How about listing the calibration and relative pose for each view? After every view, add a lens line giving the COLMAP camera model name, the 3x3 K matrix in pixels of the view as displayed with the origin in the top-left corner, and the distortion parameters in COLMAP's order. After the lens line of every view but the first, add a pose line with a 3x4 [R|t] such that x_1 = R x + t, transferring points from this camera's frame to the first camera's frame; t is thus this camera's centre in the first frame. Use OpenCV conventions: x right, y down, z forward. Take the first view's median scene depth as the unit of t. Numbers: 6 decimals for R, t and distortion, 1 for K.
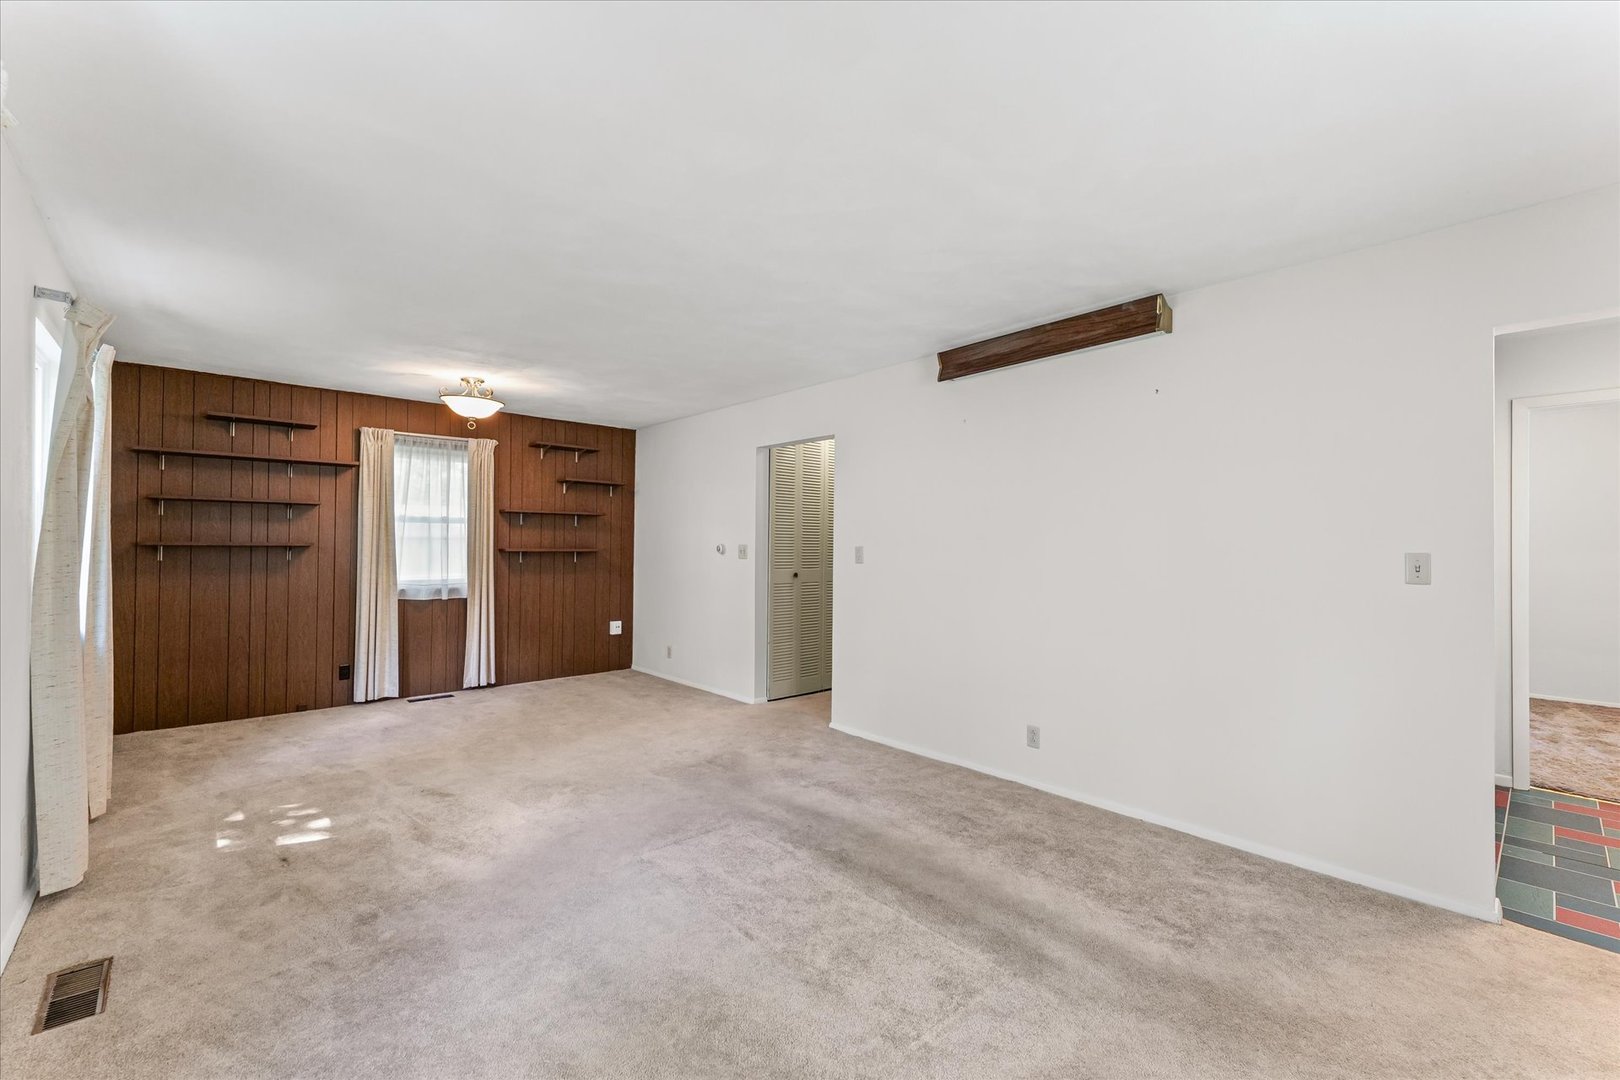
lens RADIAL K [[681.5, 0, 809.6], [0, 681.5, 545.5], [0, 0, 1]] dist [-0.000727, -0.000161]
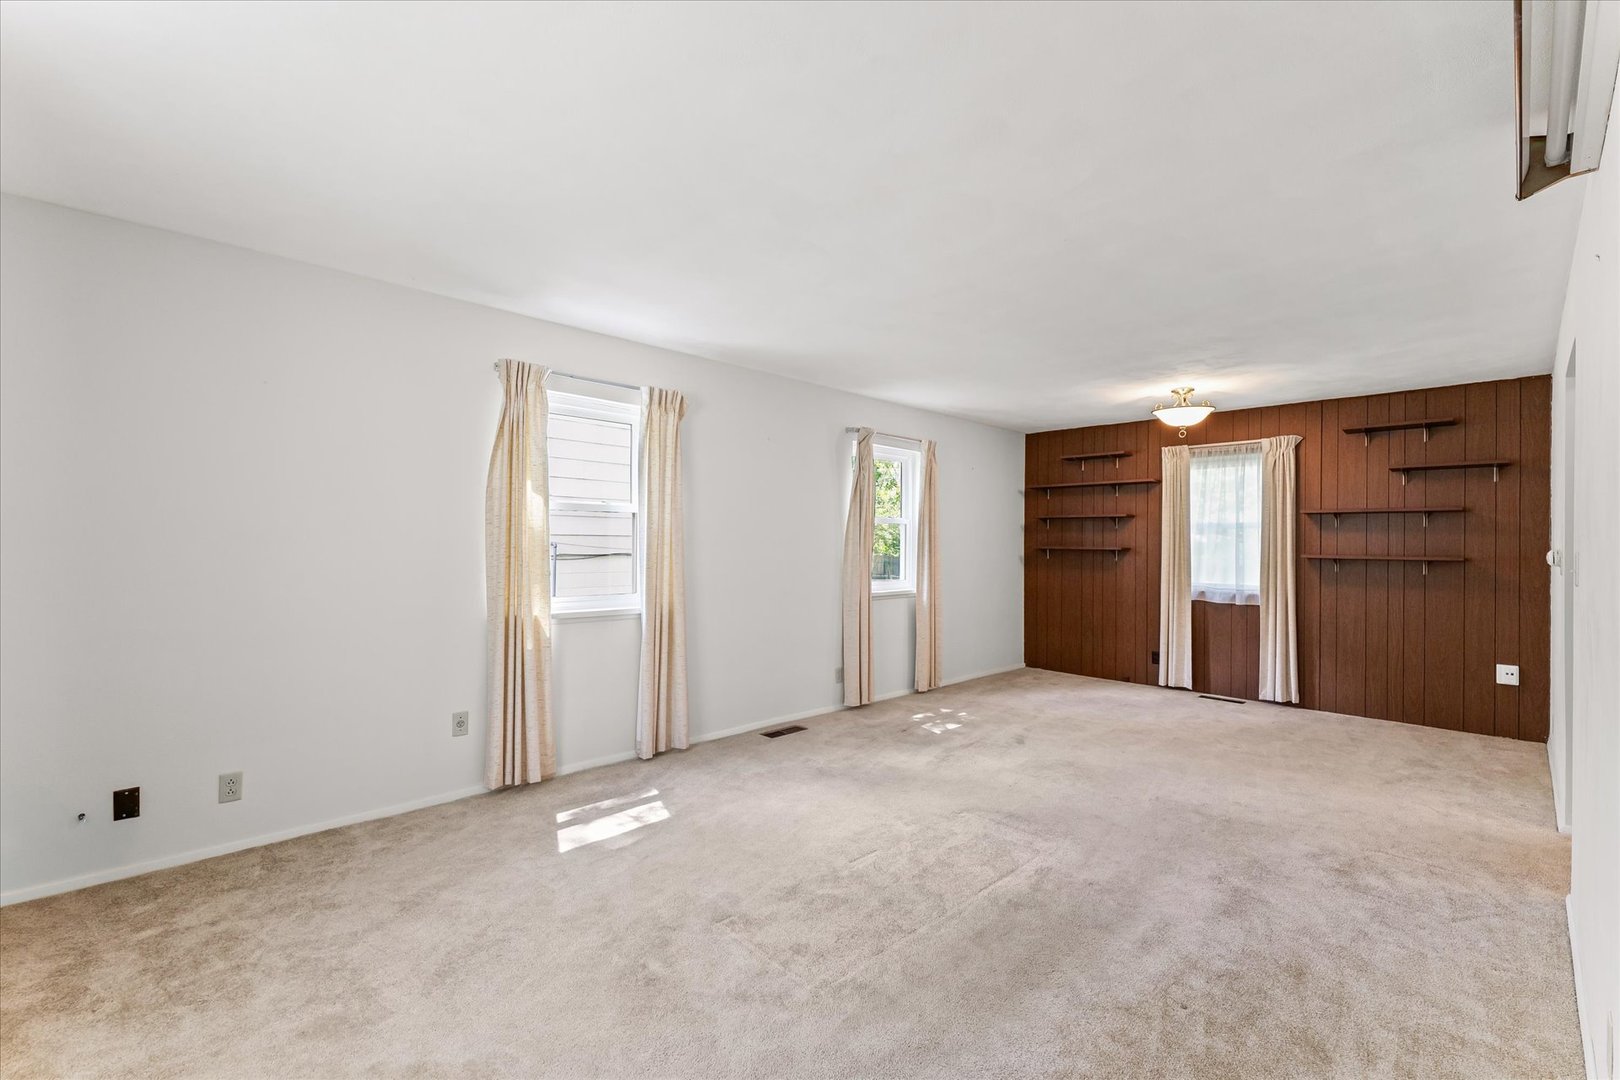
lens RADIAL K [[681.5, 0, 809.6], [0, 681.5, 545.5], [0, 0, 1]] dist [-0.000727, -0.000161]
pose [[0.026373, -0.006407, -0.999632, 0.478437], [-0.012580, 0.999898, -0.006741, 0.007419], [0.999573, 0.012753, 0.026289, 0.370400]]
